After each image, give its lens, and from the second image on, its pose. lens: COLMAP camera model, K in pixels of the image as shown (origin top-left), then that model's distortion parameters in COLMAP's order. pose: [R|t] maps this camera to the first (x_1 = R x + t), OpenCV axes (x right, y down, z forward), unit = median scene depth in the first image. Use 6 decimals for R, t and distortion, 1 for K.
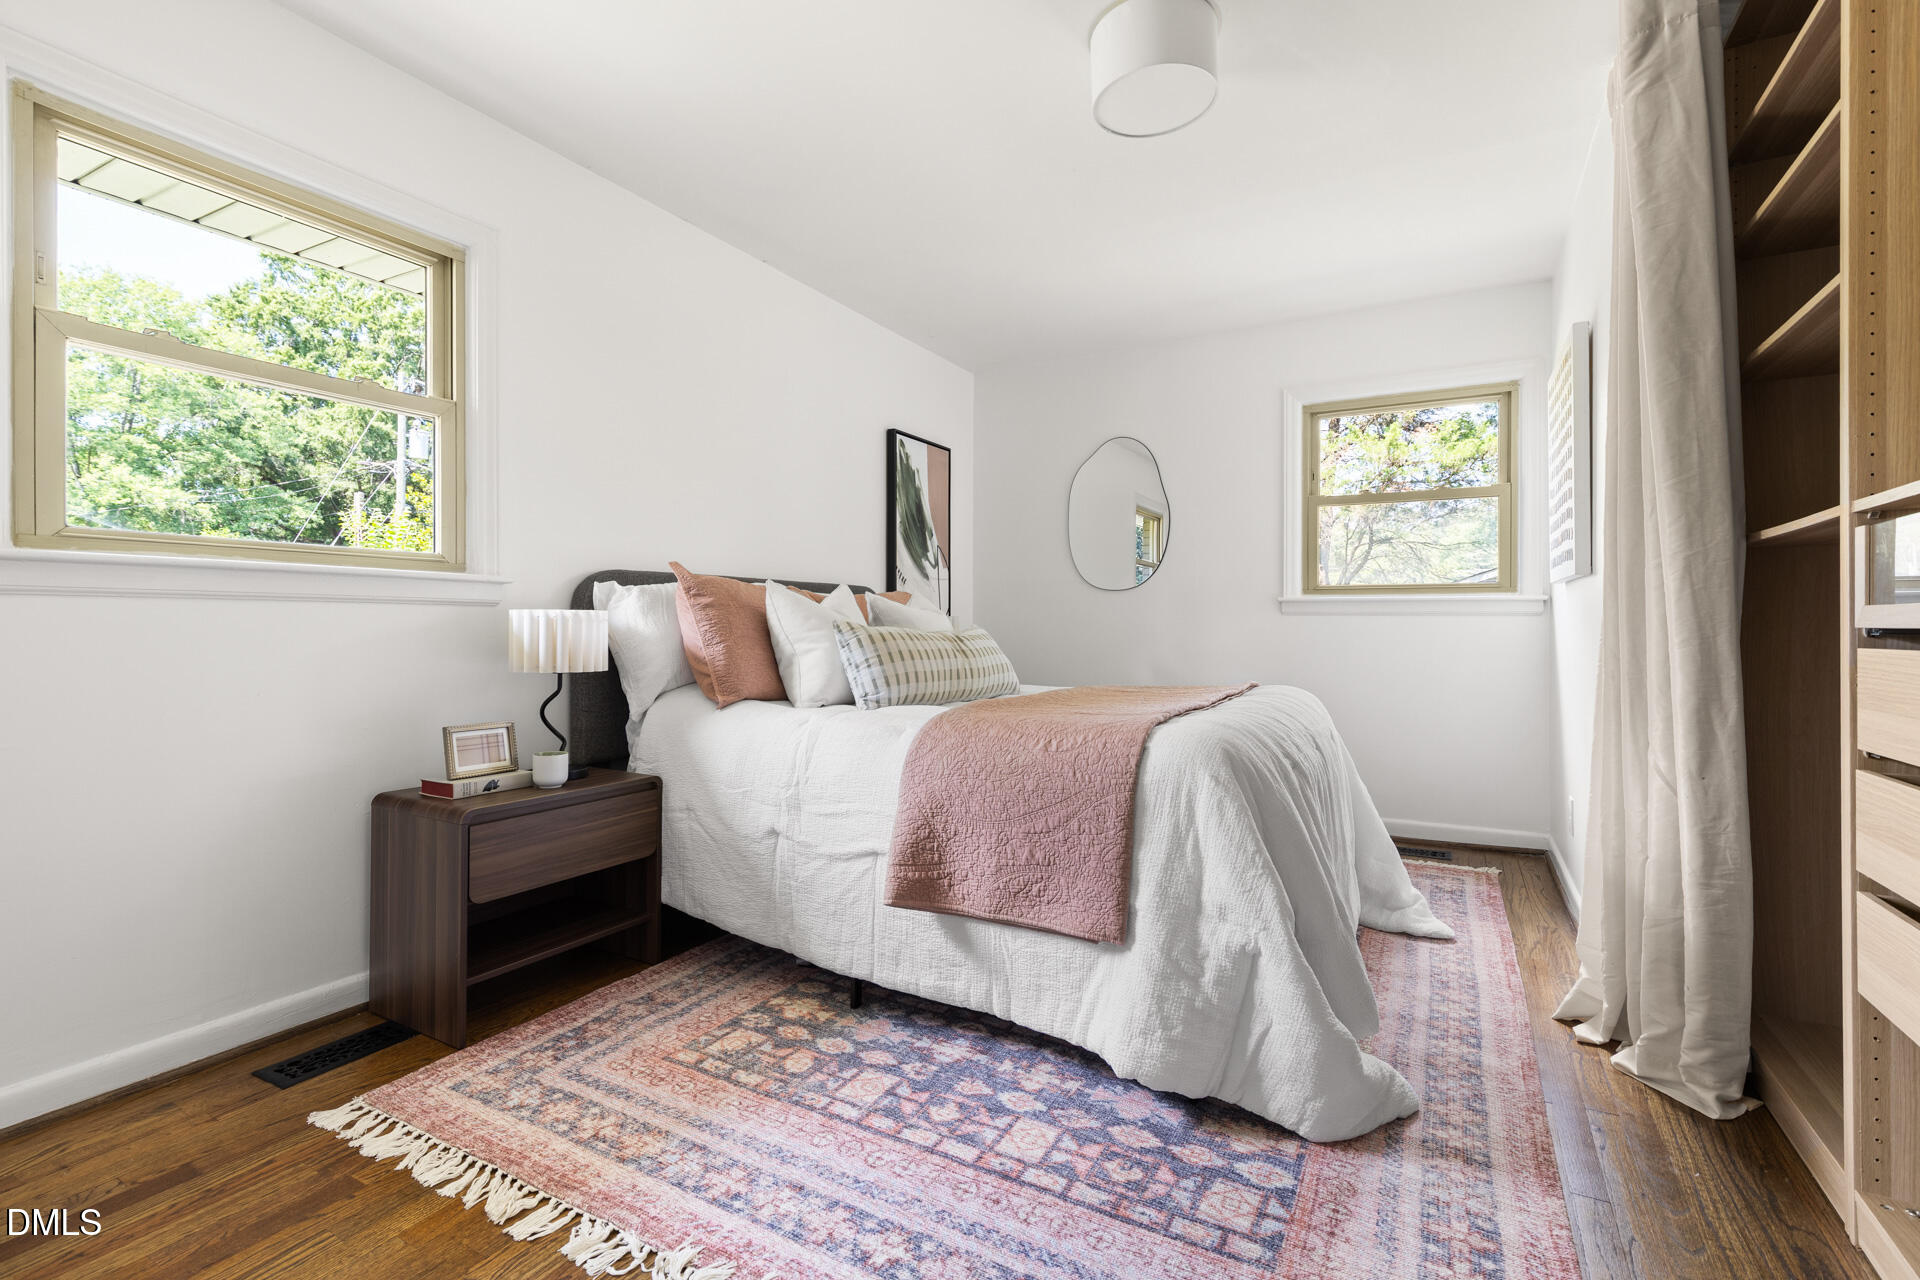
lens RADIAL K [[865.7, 0, 960.4], [0, 865.7, 620.9], [0, 0, 1]] dist [0.009617, -0.000777]
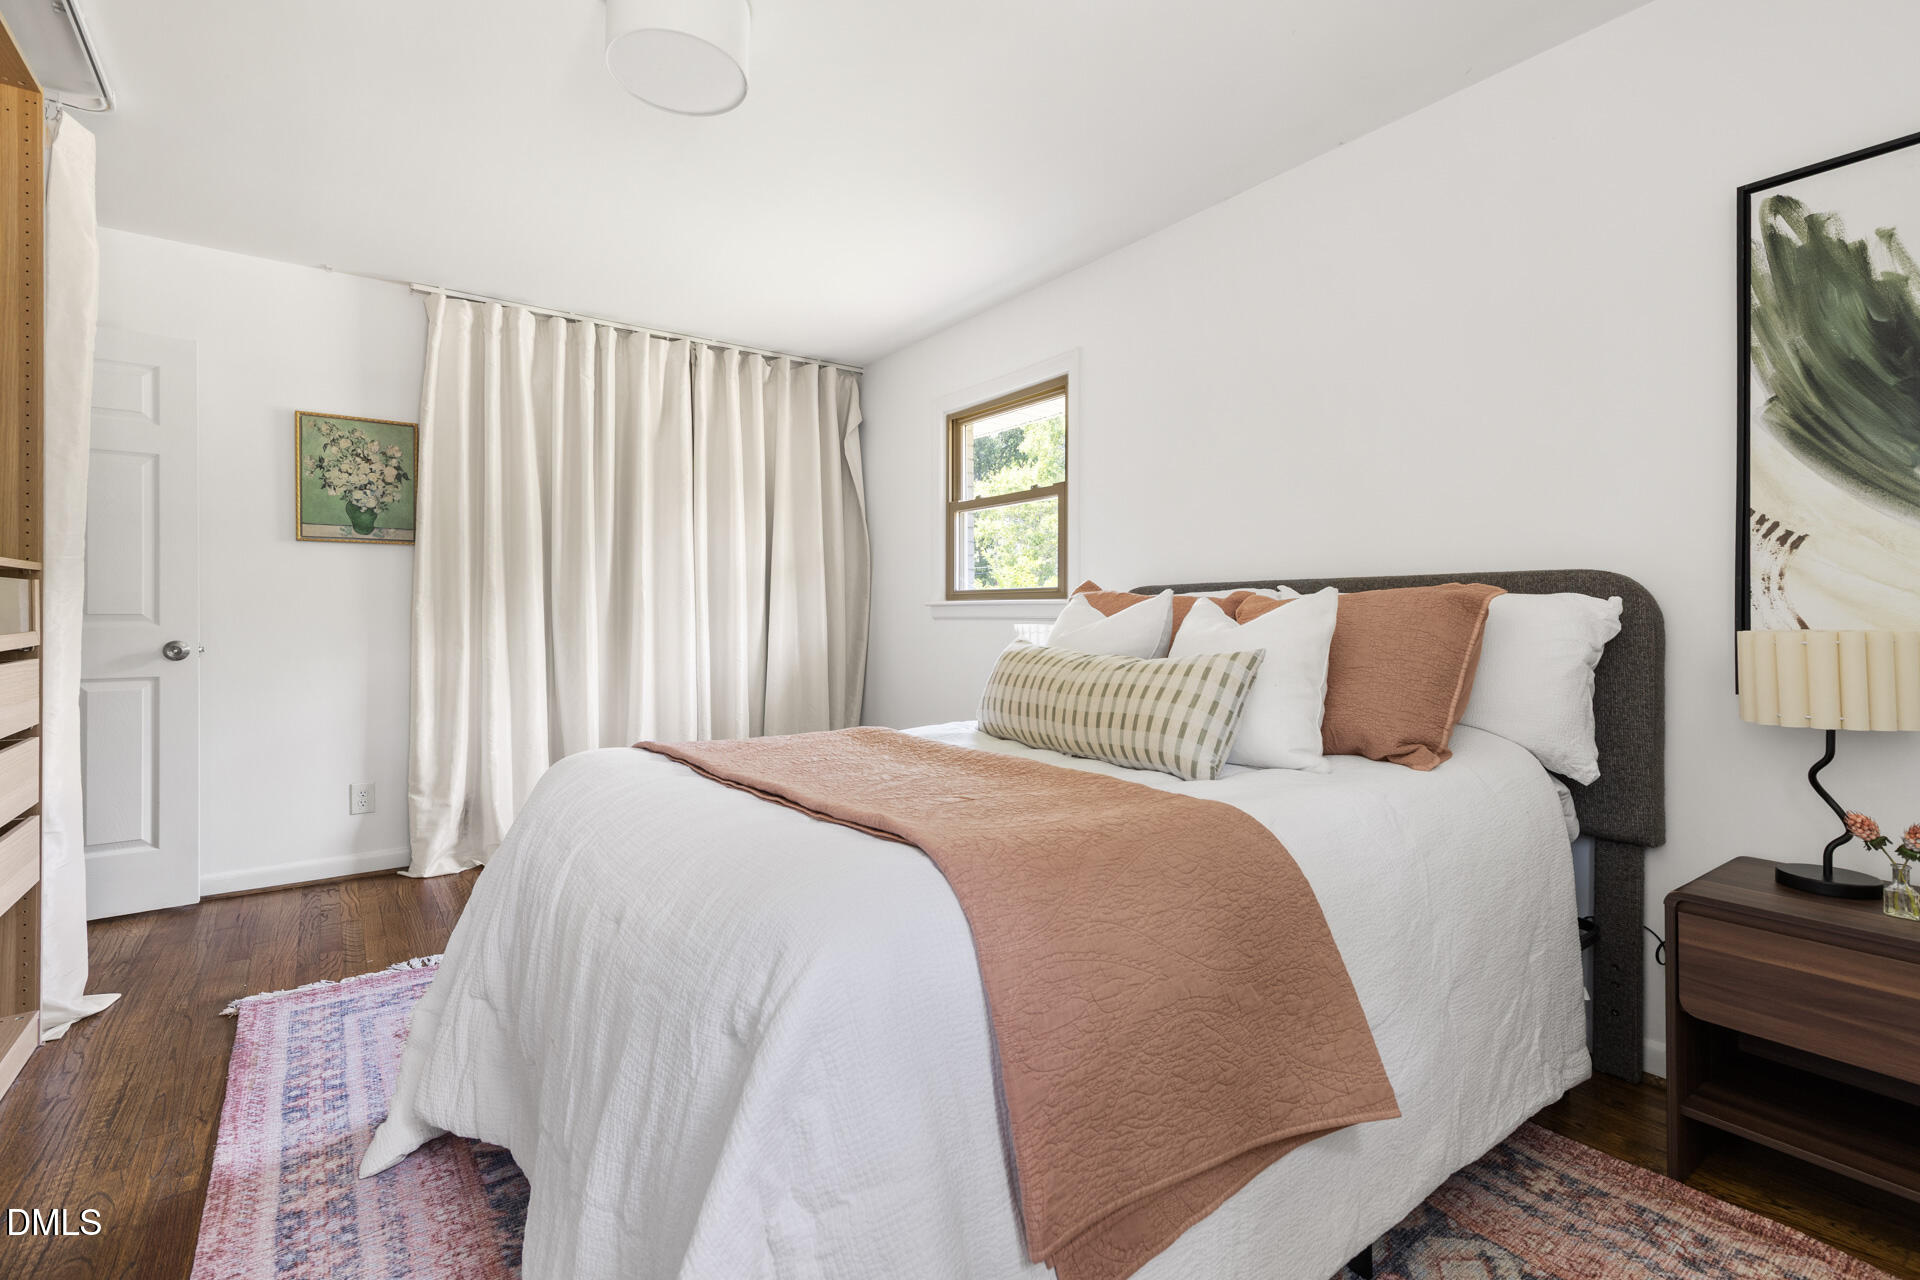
lens RADIAL K [[865.7, 0, 960.4], [0, 865.7, 620.9], [0, 0, 1]] dist [0.009617, -0.000777]
pose [[-0.416526, -0.010214, -0.909066, 0.463740], [-0.005779, 0.999946, -0.008587, -0.004094], [0.909105, 0.001677, -0.416563, 0.821143]]
